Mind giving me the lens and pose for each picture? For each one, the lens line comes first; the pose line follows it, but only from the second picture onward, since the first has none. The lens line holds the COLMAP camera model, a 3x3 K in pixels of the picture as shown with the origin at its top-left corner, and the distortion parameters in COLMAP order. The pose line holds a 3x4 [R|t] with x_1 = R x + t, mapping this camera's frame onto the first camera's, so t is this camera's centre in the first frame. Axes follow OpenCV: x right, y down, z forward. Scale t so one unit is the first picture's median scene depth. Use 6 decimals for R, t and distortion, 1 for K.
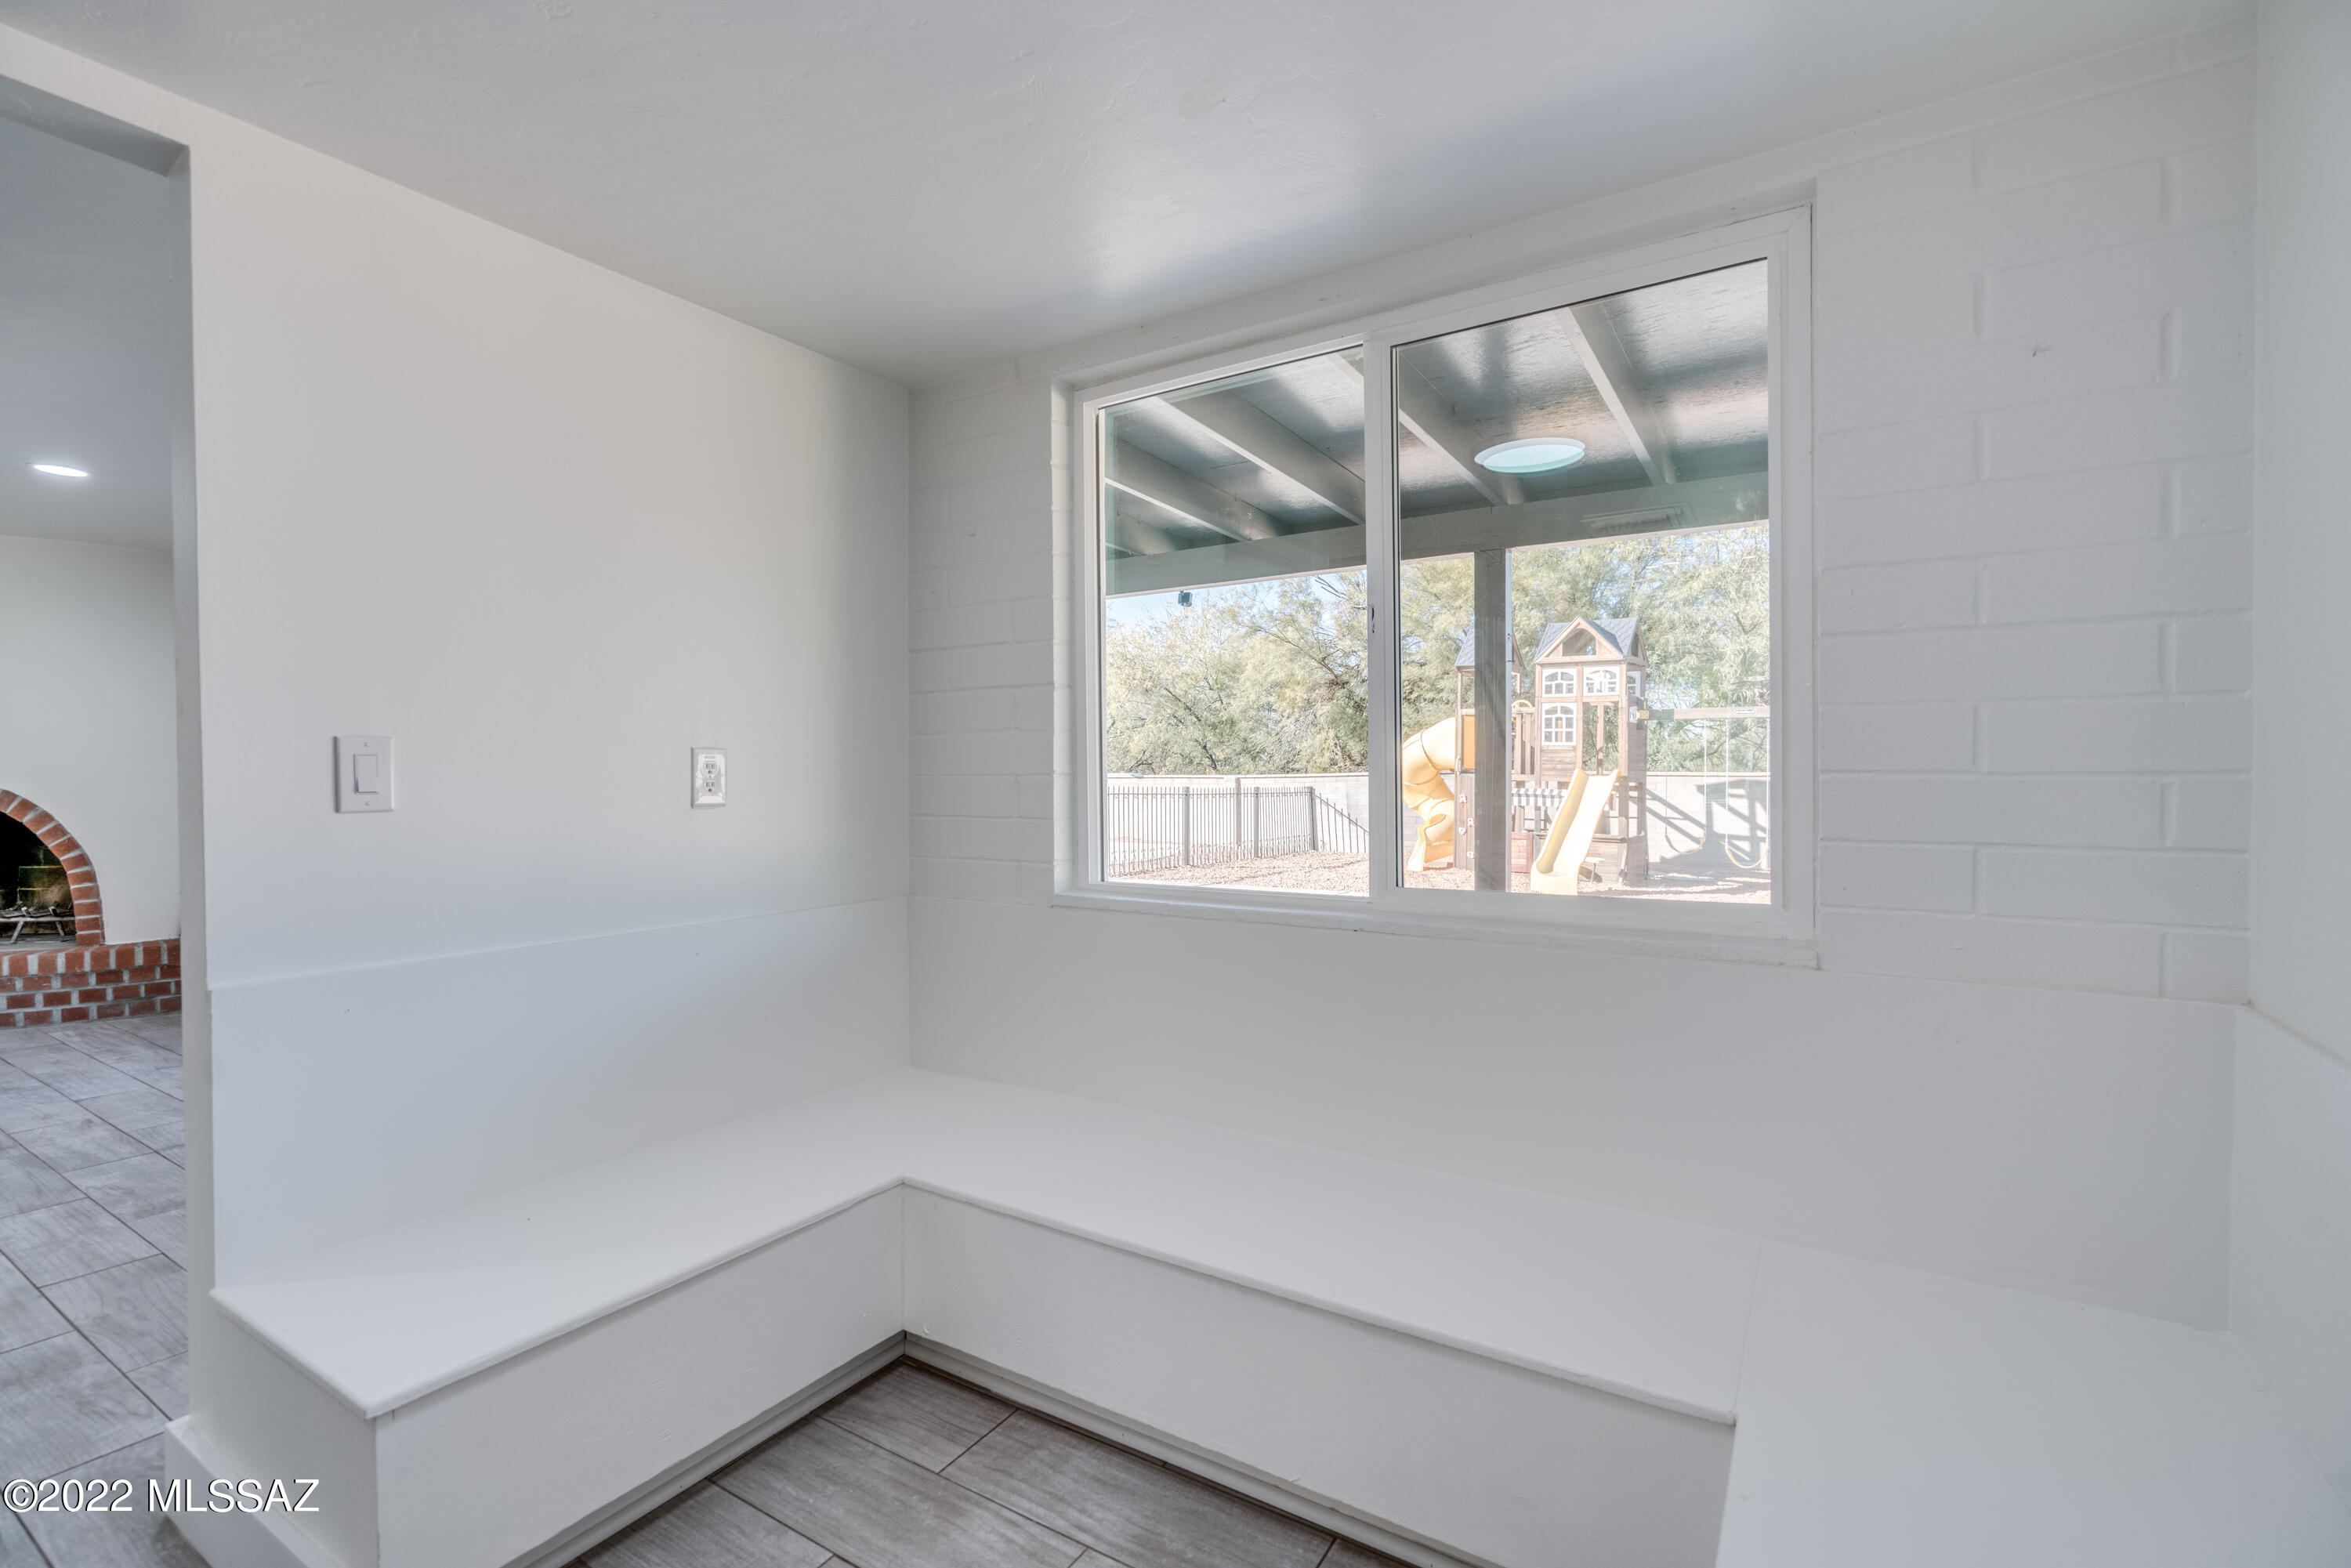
lens RADIAL K [[1048.6, 0, 1174.8], [0, 1048.6, 787.5], [0, 0, 1]] dist [-0.007518, 0.002444]
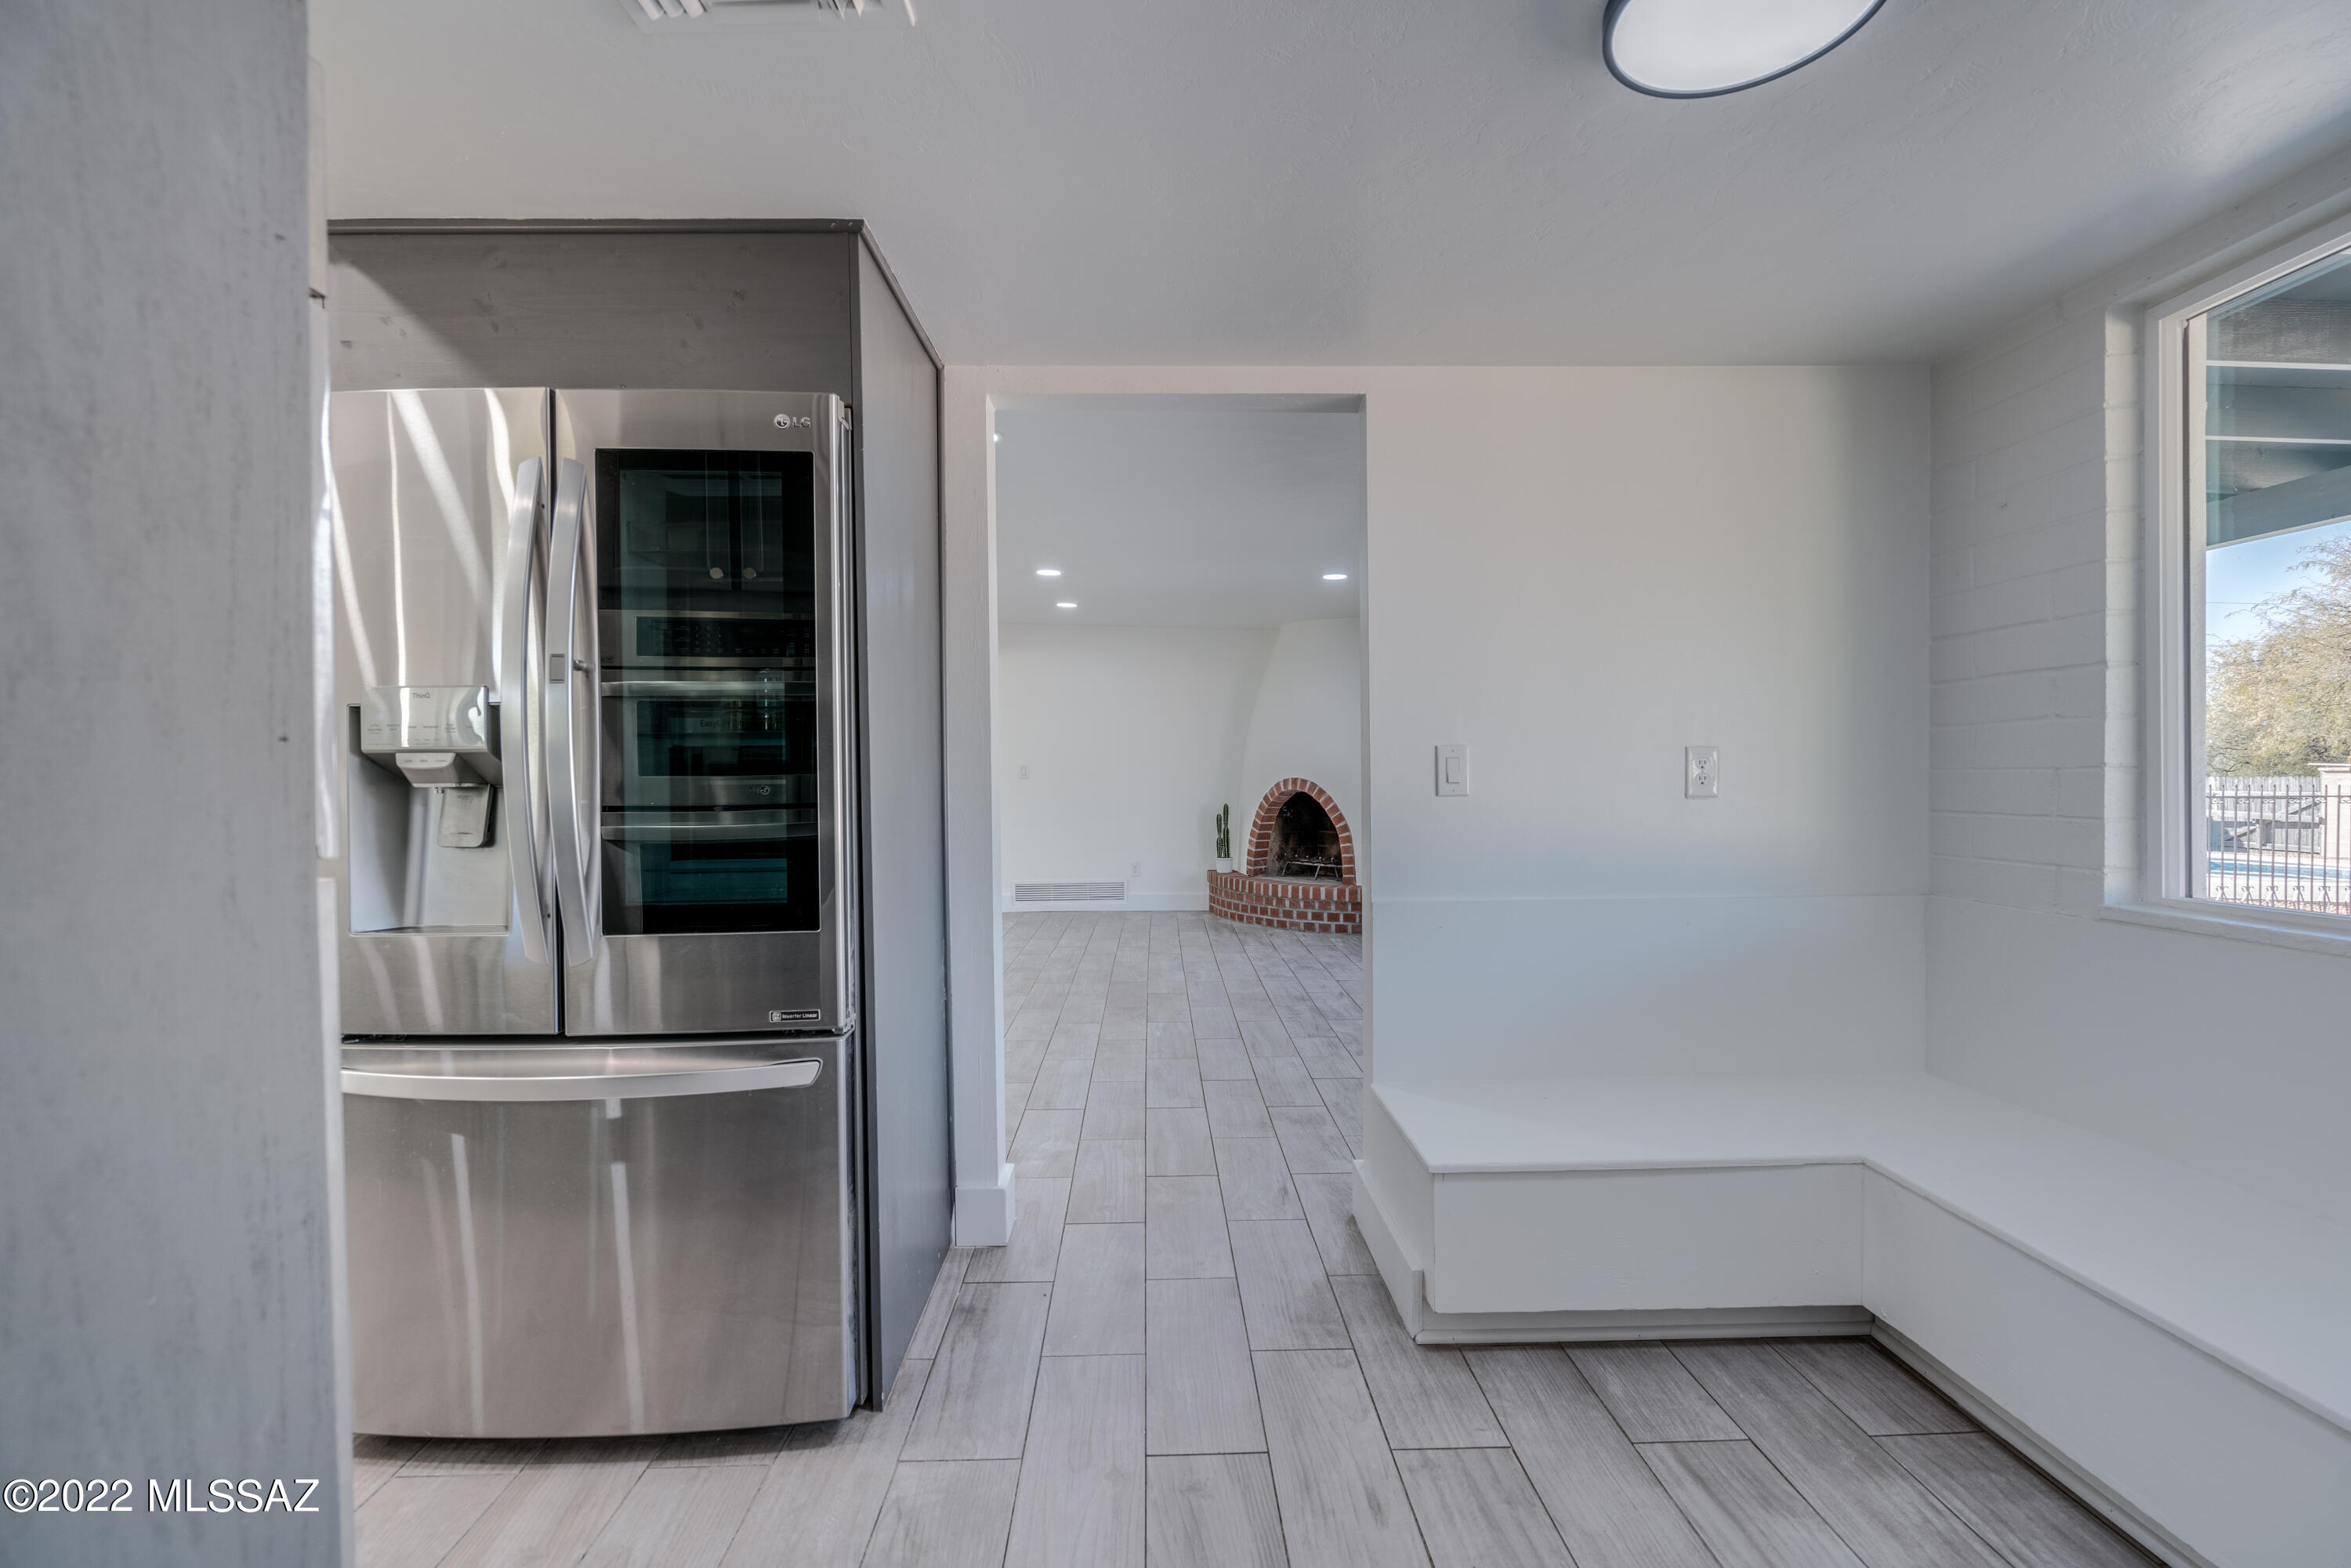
lens RADIAL K [[1048.6, 0, 1168.5], [0, 1048.6, 788.1], [0, 0, 1]] dist [-0.007518, 0.002444]
pose [[0.549023, 0.009210, -0.835757, 0.224697], [-0.005785, 0.999957, 0.007219, 0.003557], [0.835787, 0.000871, 0.549053, -0.142159]]
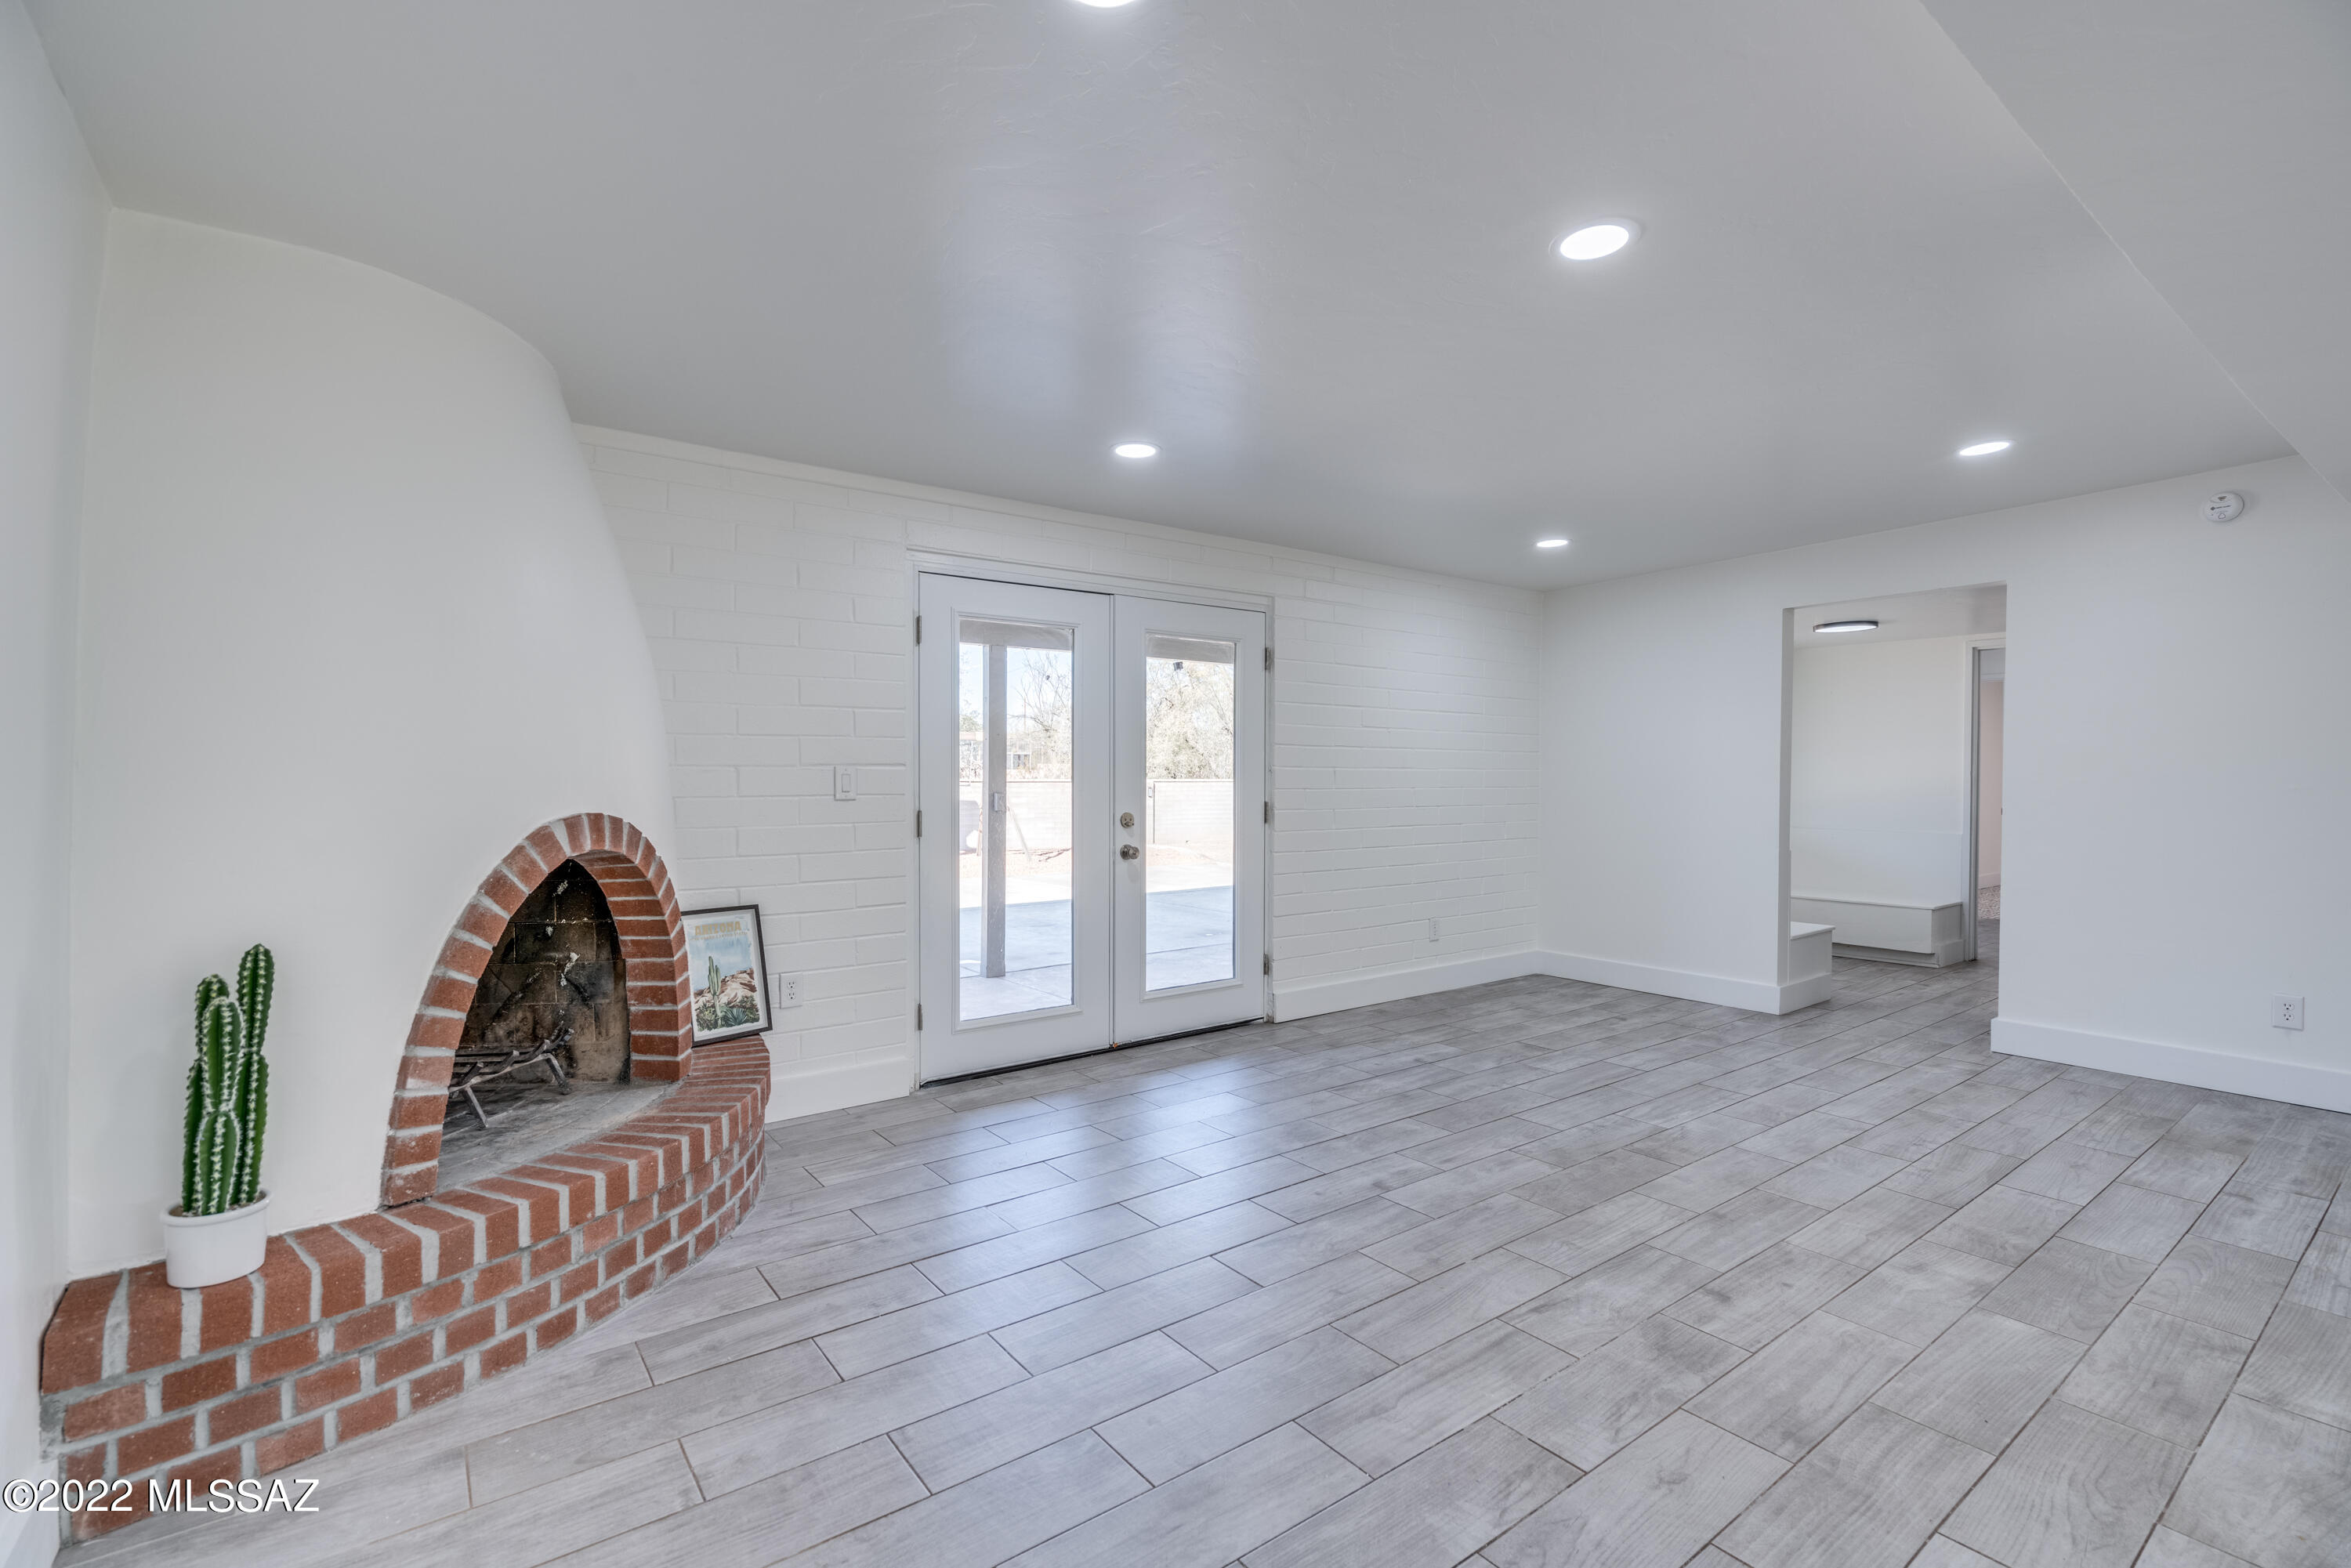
lens RADIAL K [[1048.6, 0, 1174.4], [0, 1048.6, 773.4], [0, 0, 1]] dist [-0.007518, 0.002444]
pose [[0.348727, 0.007333, 0.937196, -3.836990], [0.013069, 0.999834, -0.012686, -0.033796], [-0.937133, 0.016672, 0.348573, 1.317600]]
